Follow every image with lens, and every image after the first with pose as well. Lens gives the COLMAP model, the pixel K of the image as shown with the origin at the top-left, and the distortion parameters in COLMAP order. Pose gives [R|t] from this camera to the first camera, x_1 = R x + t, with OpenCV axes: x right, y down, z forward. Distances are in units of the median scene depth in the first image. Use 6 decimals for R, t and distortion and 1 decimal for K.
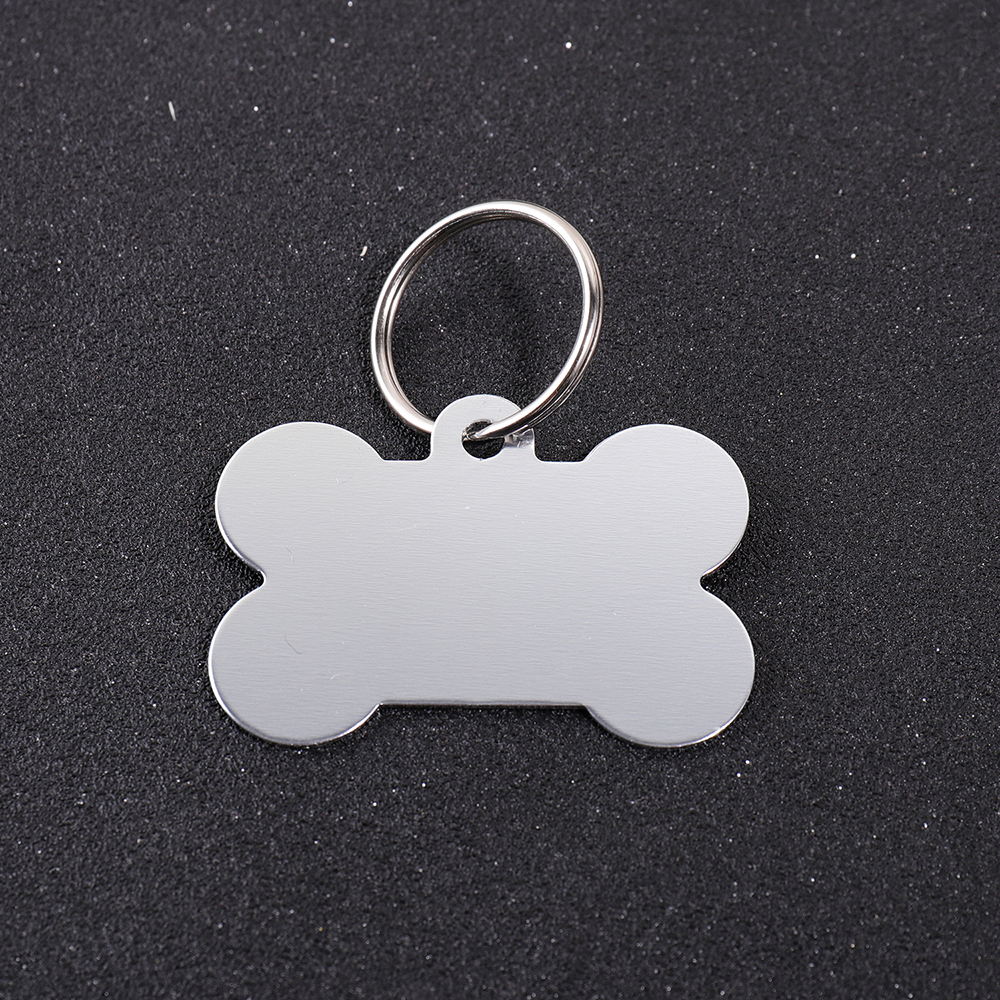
lens RADIAL K [[3165.5, 0, 499.2], [0, 3165.5, 500.9], [0, 0, 1]] dist [0.000645, 0.000000]
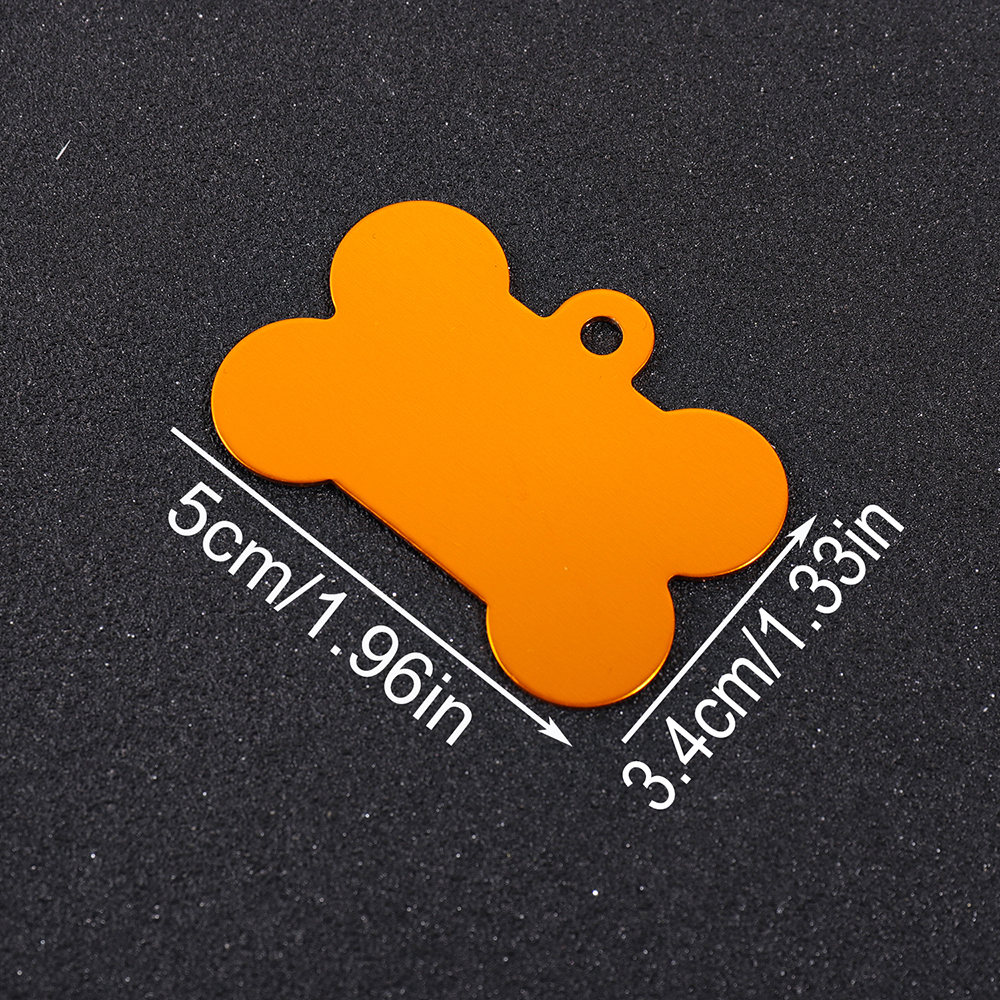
lens RADIAL K [[3165.5, 0, 502.9], [0, 3165.5, 498.2], [0, 0, 1]] dist [0.000645, 0.000000]
pose [[0.977726, -0.184187, 0.100635, -0.100315], [0.172634, 0.978422, 0.113521, -0.113641], [-0.119373, -0.093619, 0.988426, 0.062116]]
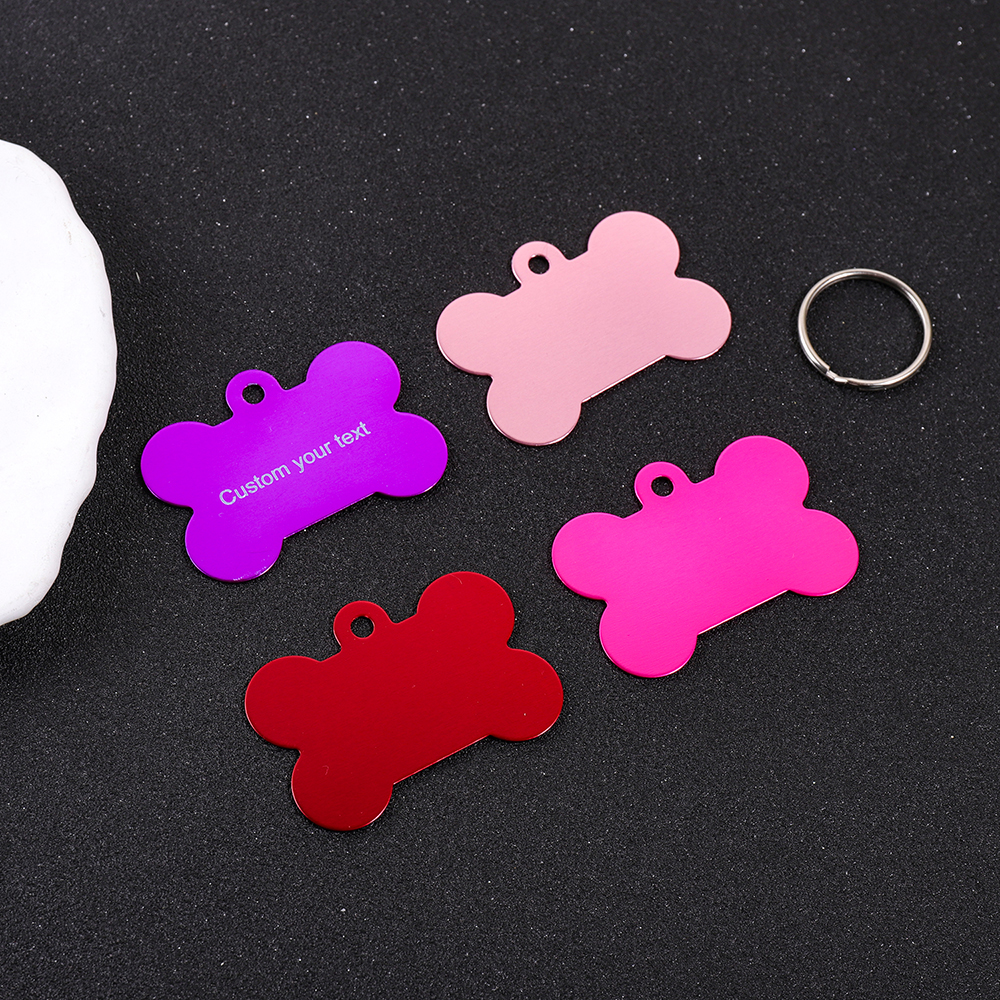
lens RADIAL K [[2266.6, 0, 496.8], [0, 2266.6, 501.5], [0, 0, 1]] dist [-0.041972, 0.000000]
pose [[0.979635, -0.125024, 0.157111, -0.138534], [0.110637, 0.989093, 0.097233, -0.115279], [-0.167554, -0.077871, 0.982783, -0.318721]]
